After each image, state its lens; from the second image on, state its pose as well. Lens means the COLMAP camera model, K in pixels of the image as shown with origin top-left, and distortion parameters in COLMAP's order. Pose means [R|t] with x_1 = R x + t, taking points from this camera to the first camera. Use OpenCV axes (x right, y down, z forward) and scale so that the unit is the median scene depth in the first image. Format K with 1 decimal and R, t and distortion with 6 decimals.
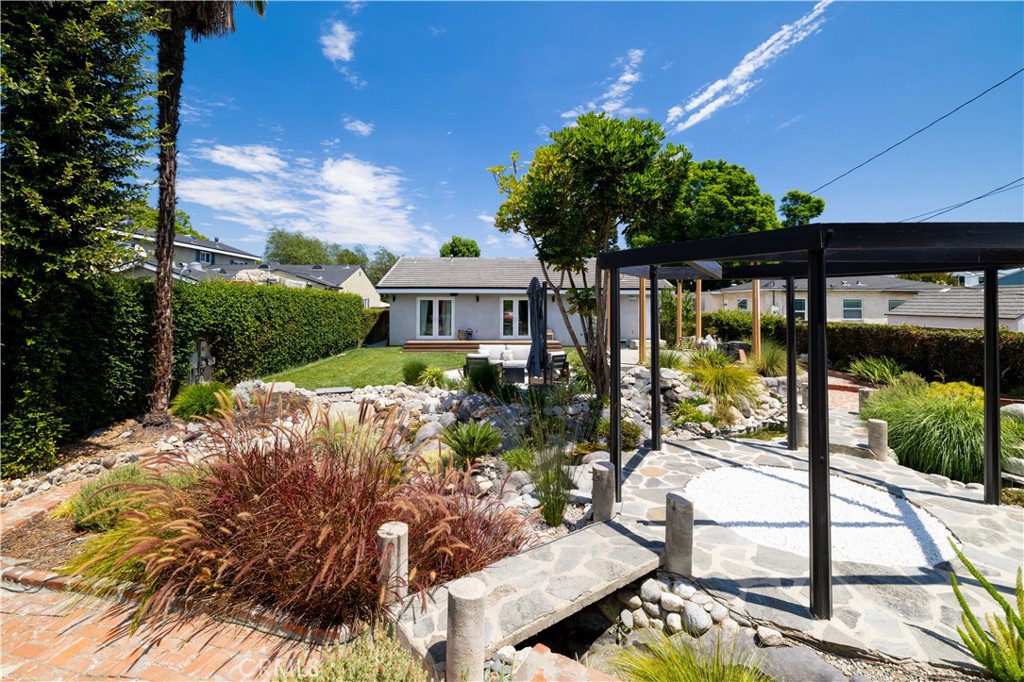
lens RADIAL K [[449.8, 0, 507.2], [0, 449.8, 303.9], [0, 0, 1]] dist [-0.000794, -0.000131]
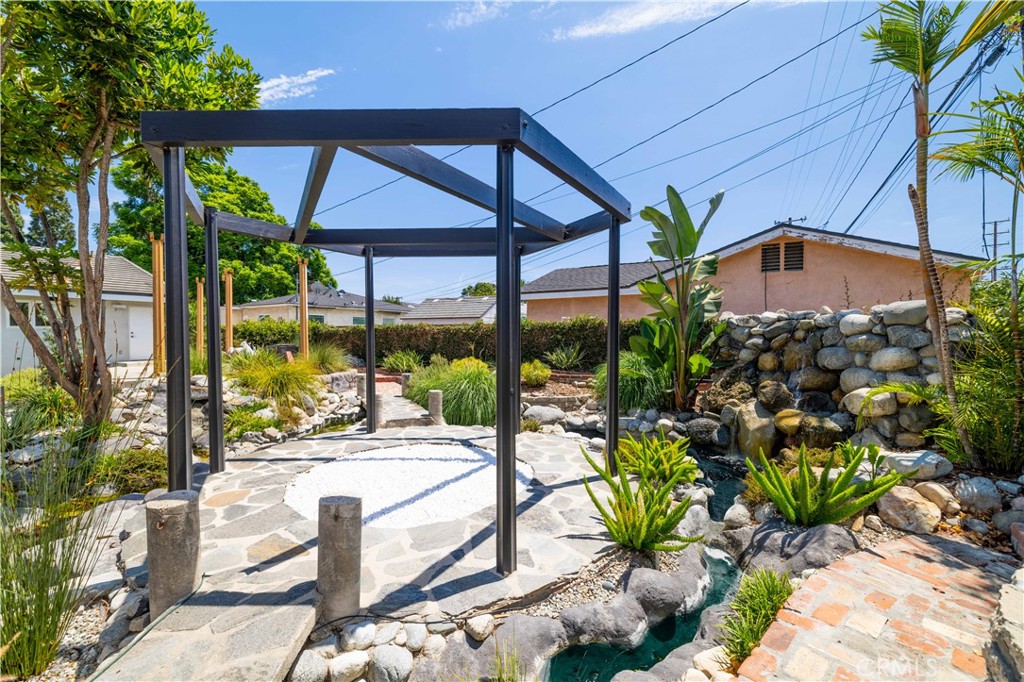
lens RADIAL K [[435.6, 0, 512.0], [0, 435.6, 341.0], [0, 0, 1]] dist [0.001138, 0.000131]
pose [[0.518321, -0.018354, 0.854989, -0.010714], [-0.001601, 0.999747, 0.022432, 0.136208], [-0.855185, -0.012996, 0.518161, 0.334355]]
